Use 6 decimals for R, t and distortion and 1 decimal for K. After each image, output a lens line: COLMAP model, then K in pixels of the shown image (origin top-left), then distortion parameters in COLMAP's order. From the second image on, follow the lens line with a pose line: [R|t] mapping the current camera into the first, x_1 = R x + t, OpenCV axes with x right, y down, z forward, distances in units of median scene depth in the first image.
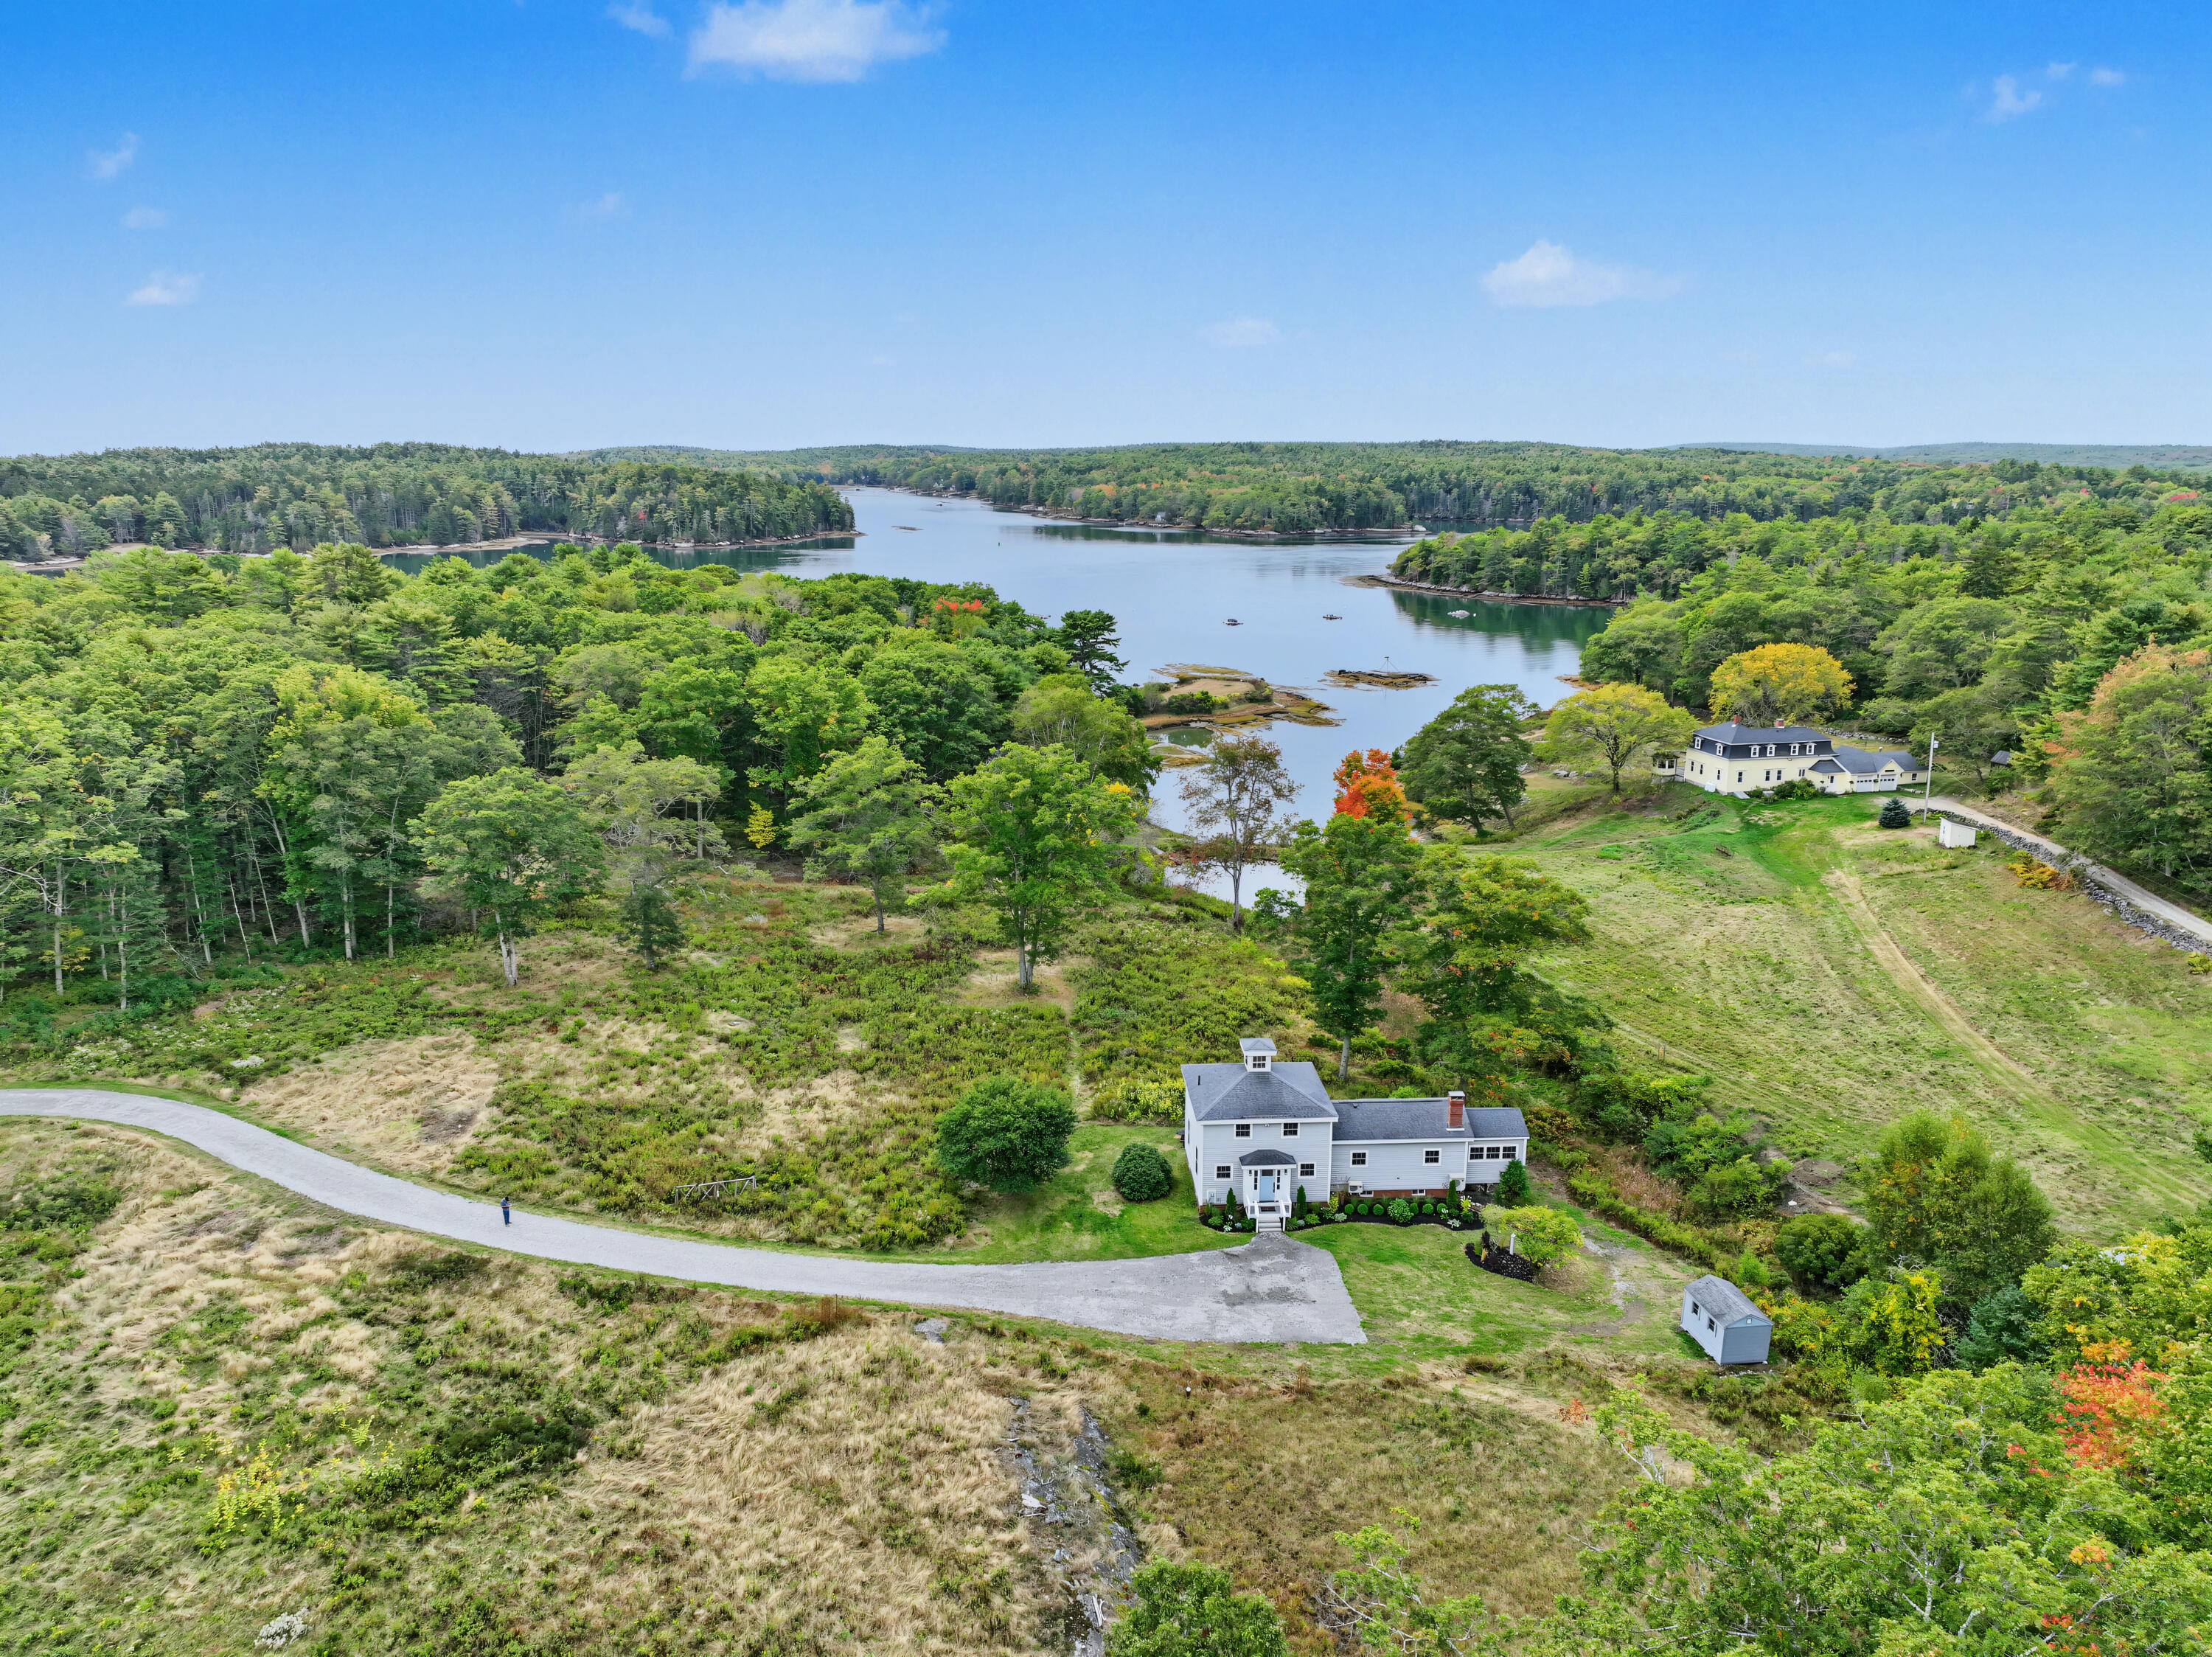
lens RADIAL K [[1560.0, 0, 1106.0], [0, 1560.0, 828.5], [0, 0, 1]] dist [0.000153, 0.016279]
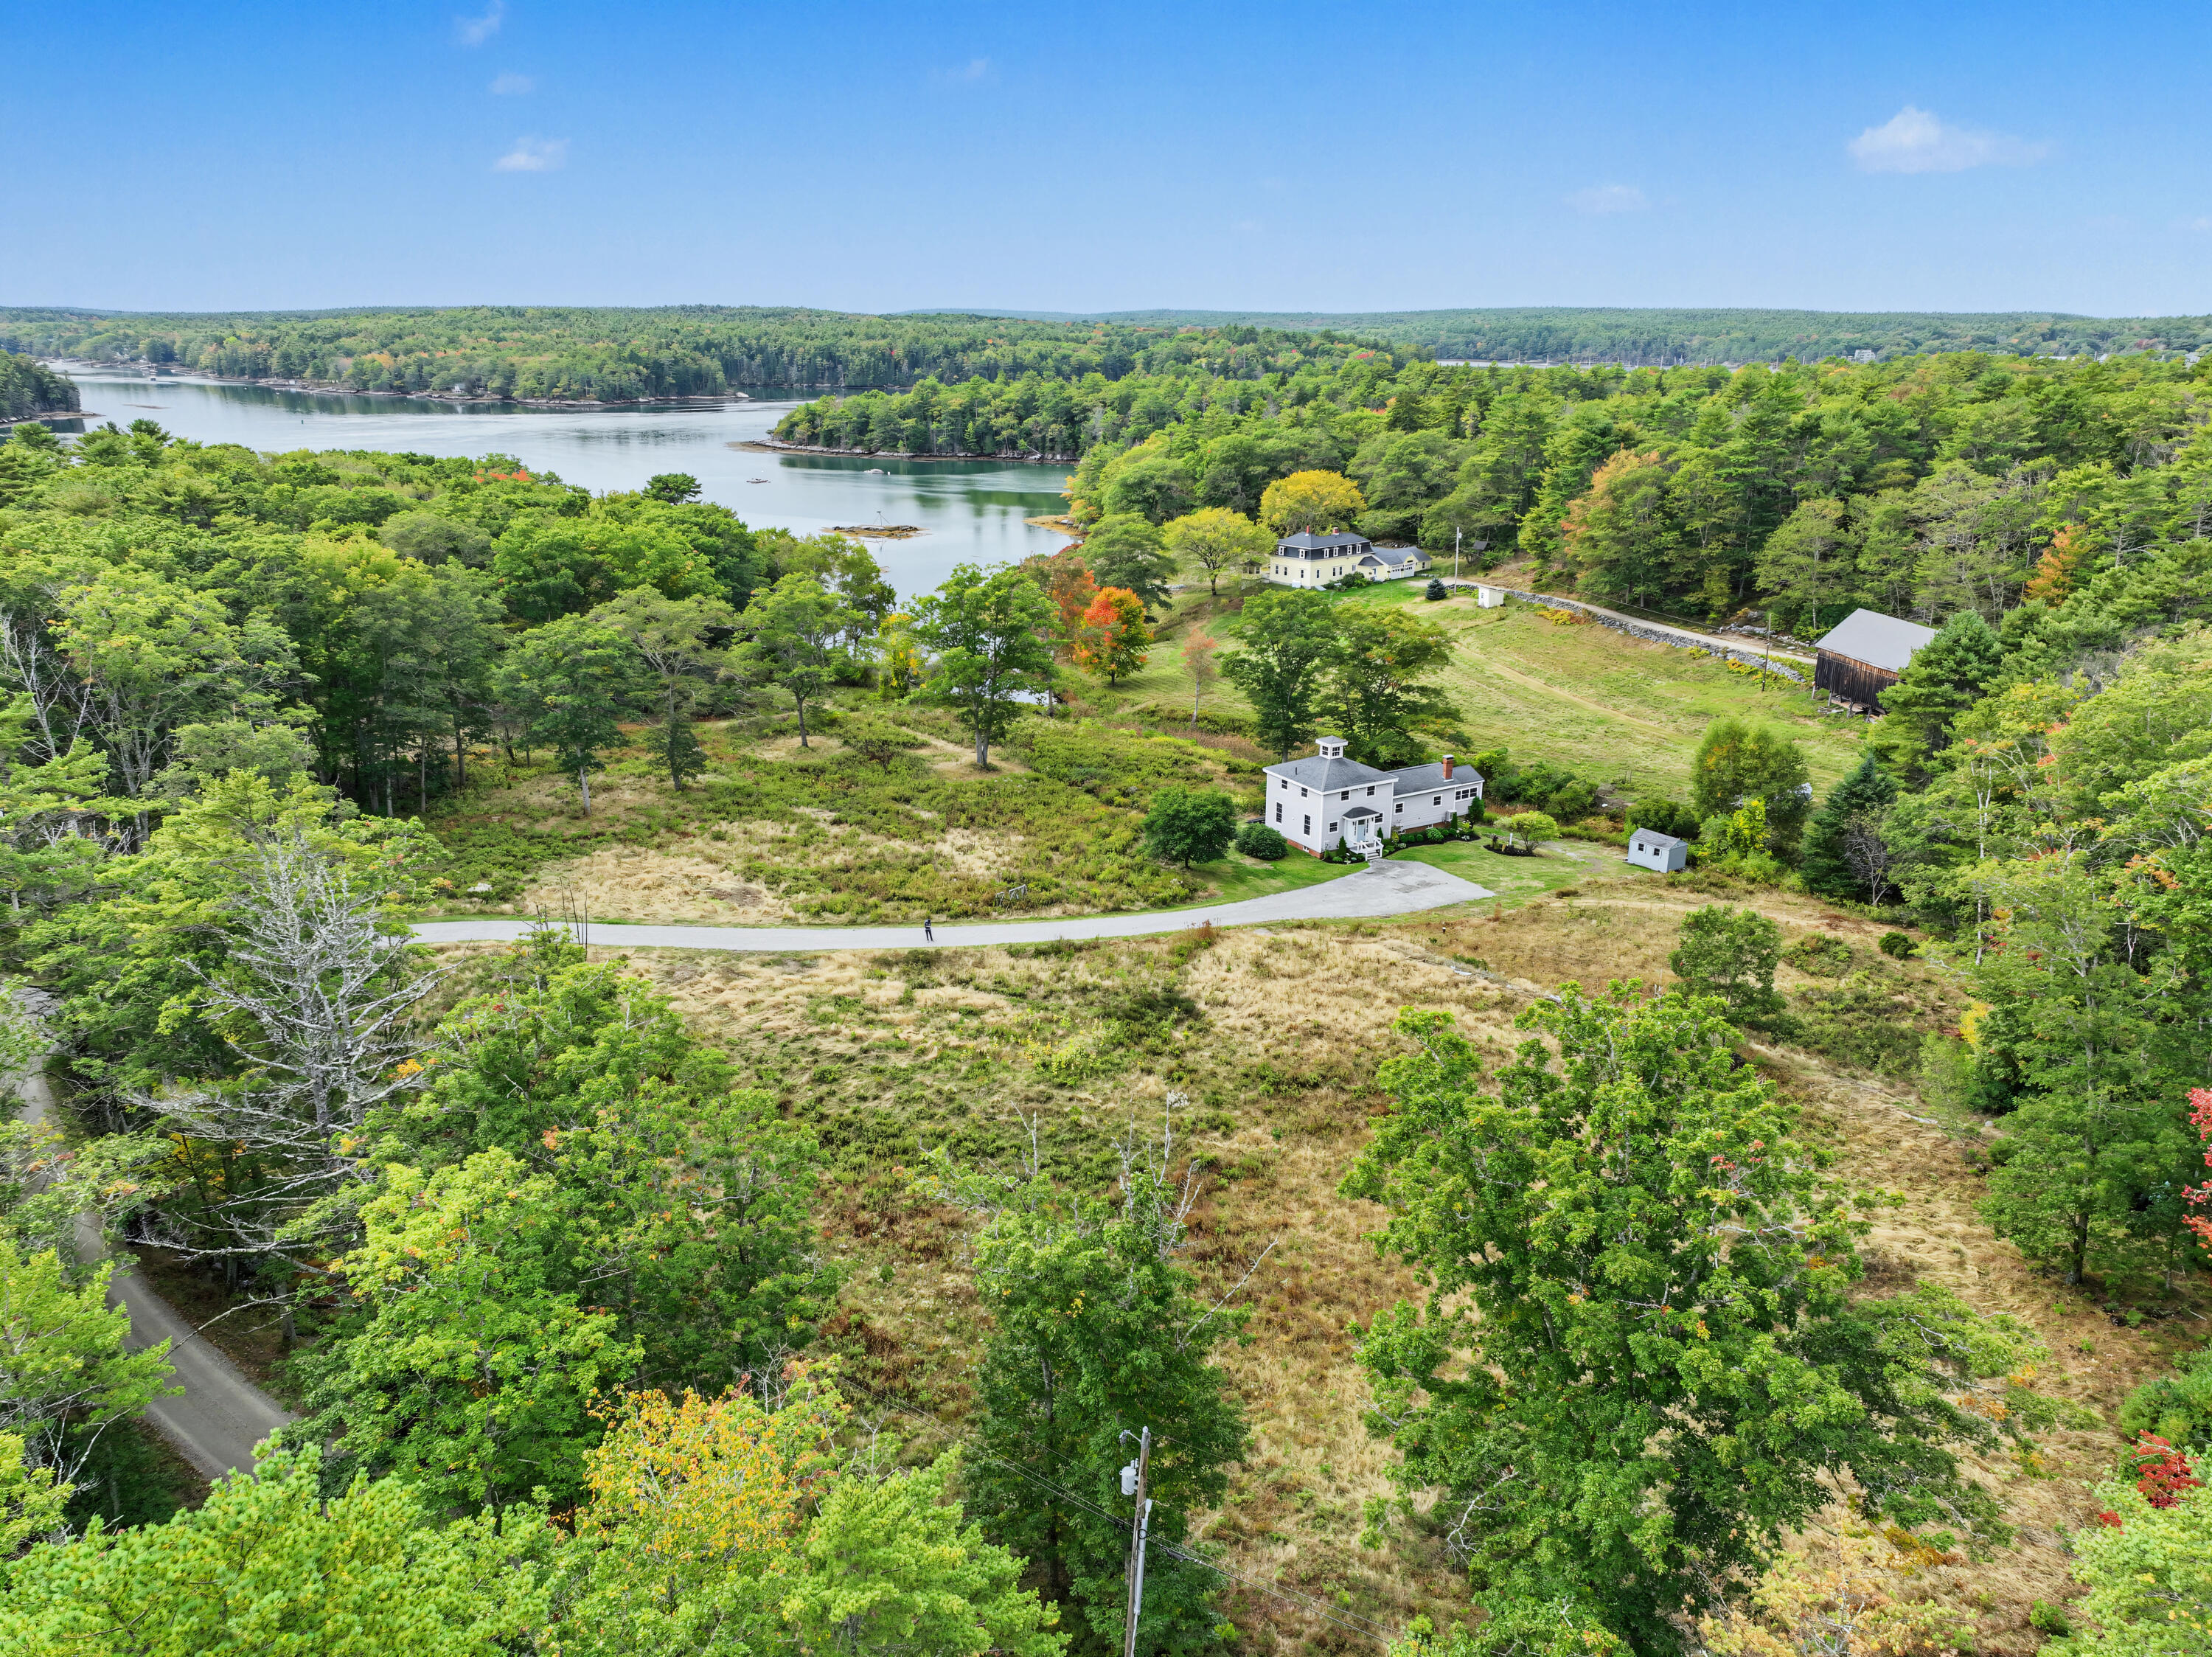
lens RADIAL K [[1560.0, 0, 1106.0], [0, 1560.0, 828.5], [0, 0, 1]] dist [0.000153, 0.016279]
pose [[0.891858, -0.141353, 0.429662, -0.727276], [0.106690, 0.988853, 0.103860, 0.048824], [-0.439553, -0.046787, 0.896997, -0.201427]]
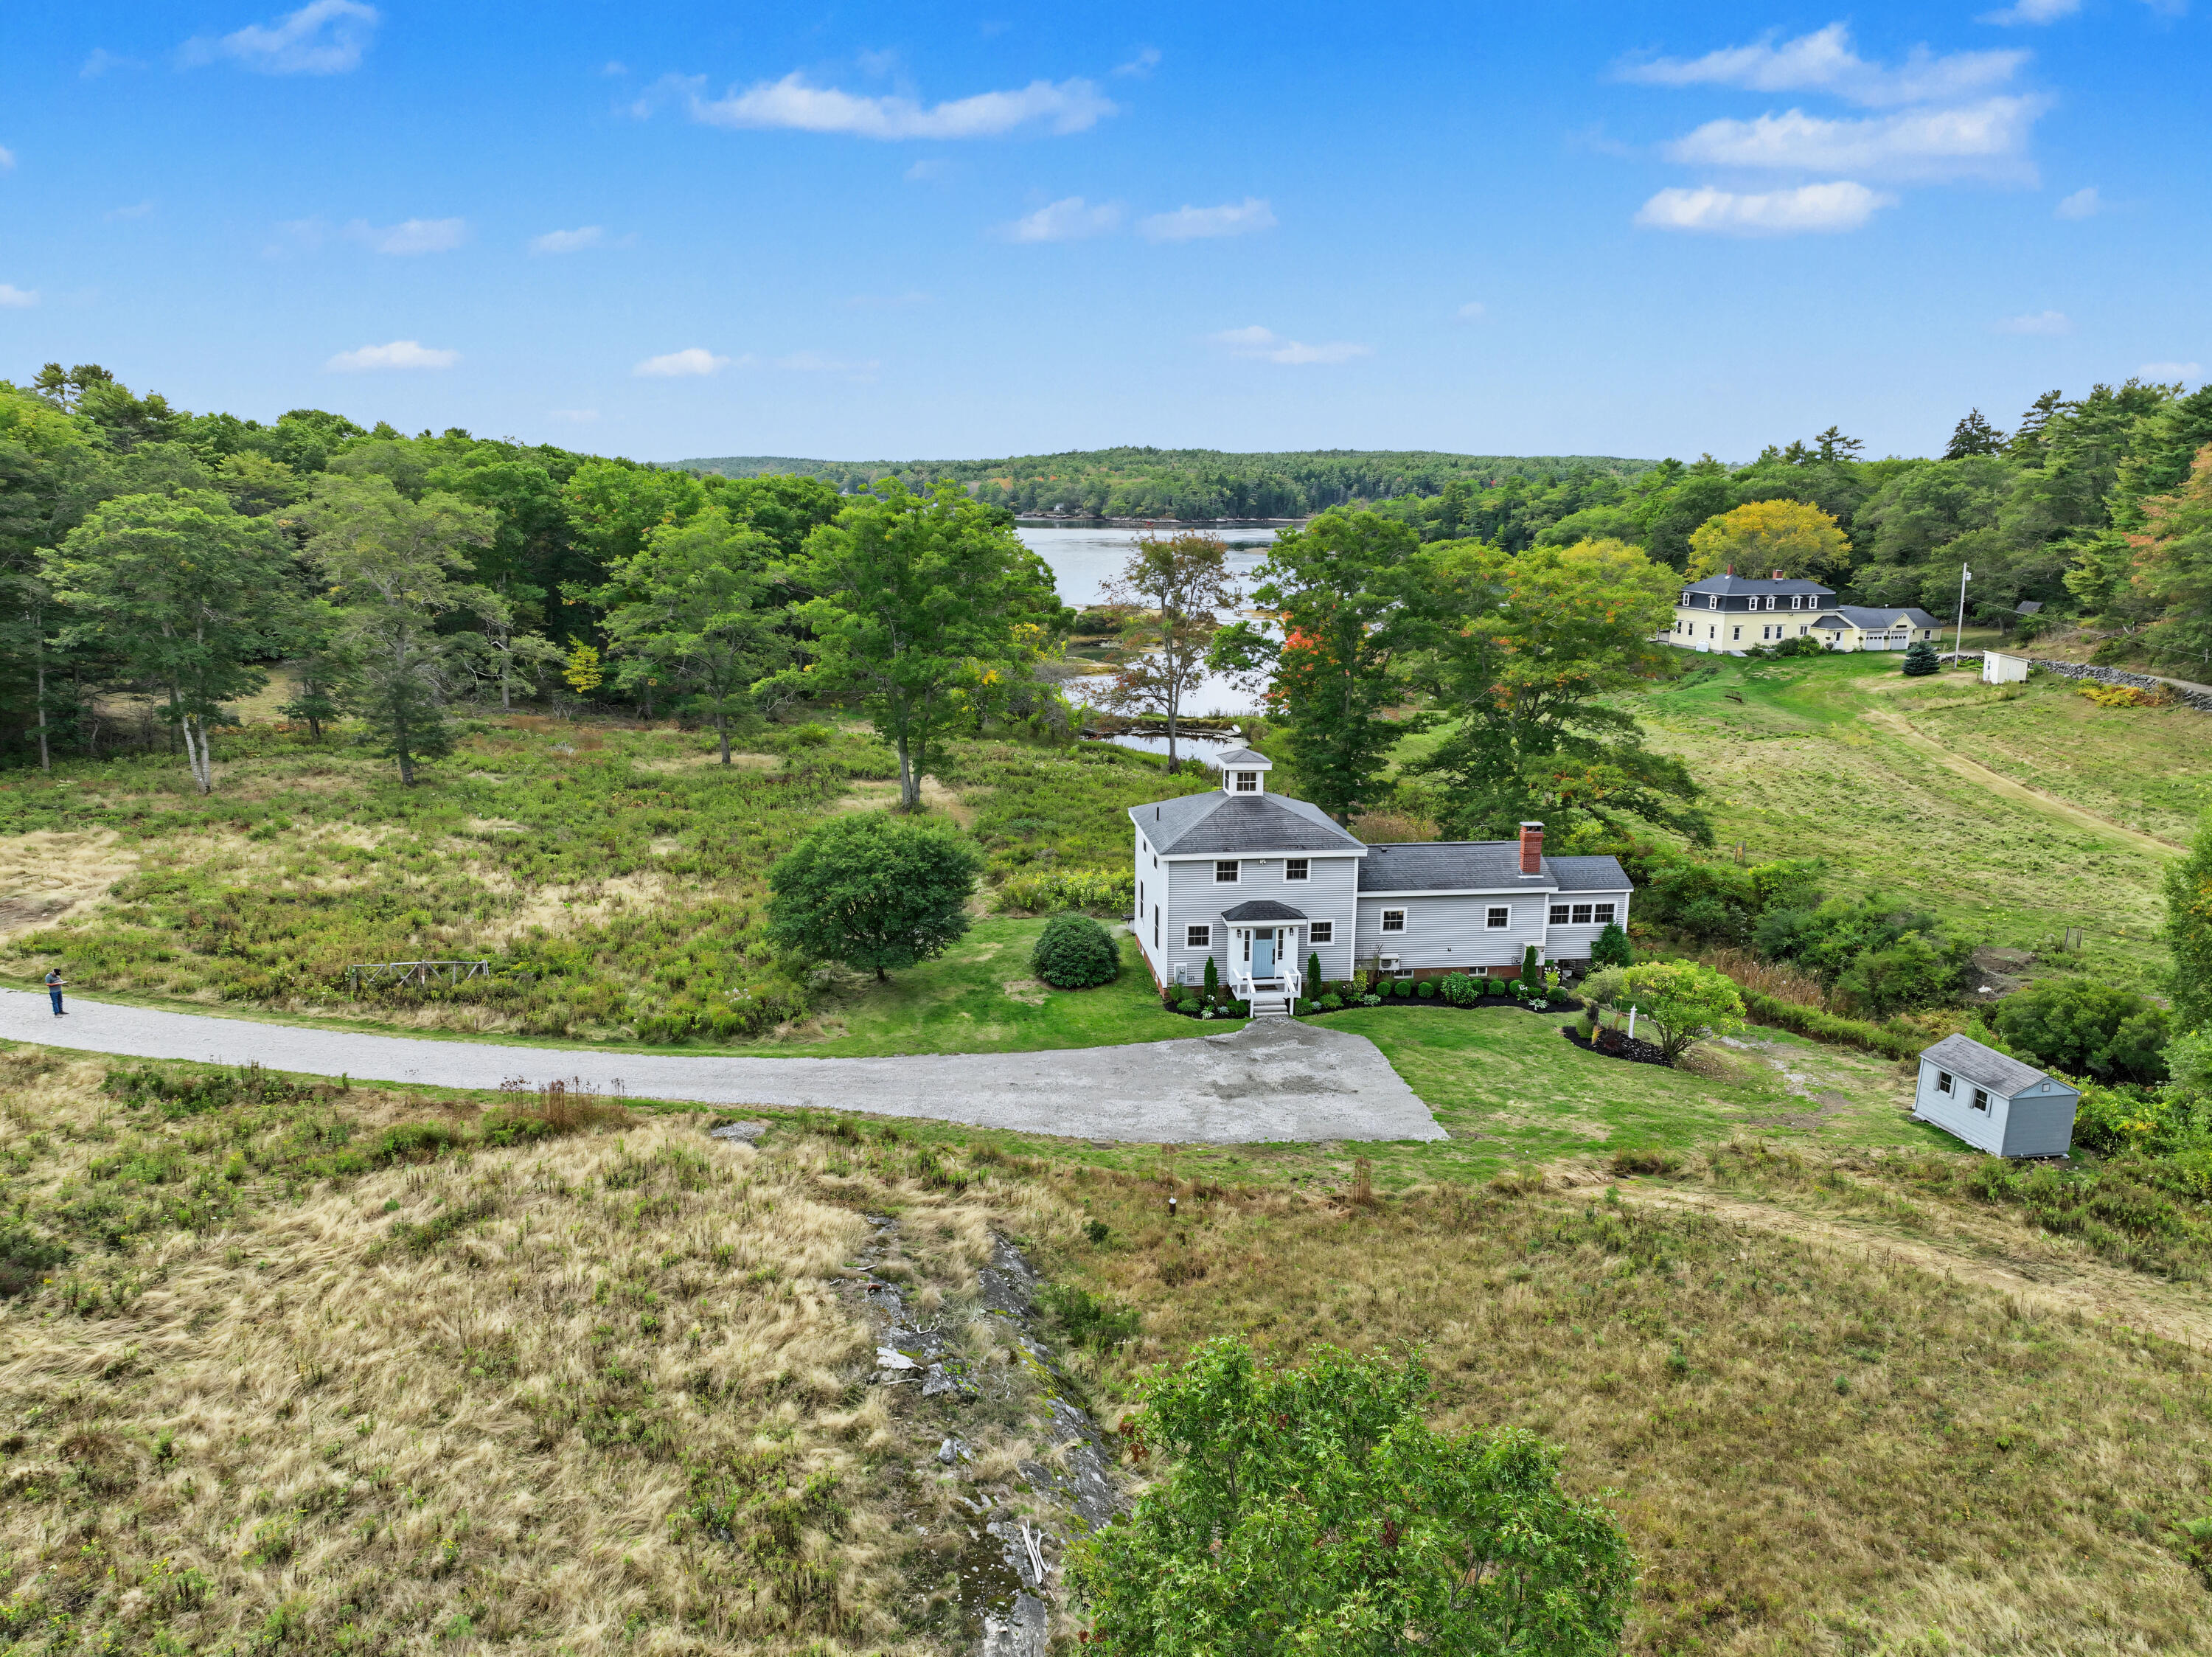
lens RADIAL K [[1560.0, 0, 1106.0], [0, 1560.0, 828.5], [0, 0, 1]] dist [0.000153, 0.016279]
pose [[0.997886, -0.011406, 0.063982, -0.006636], [0.012295, 0.999833, -0.013521, 0.180968], [-0.063817, 0.014280, 0.997859, 0.329805]]
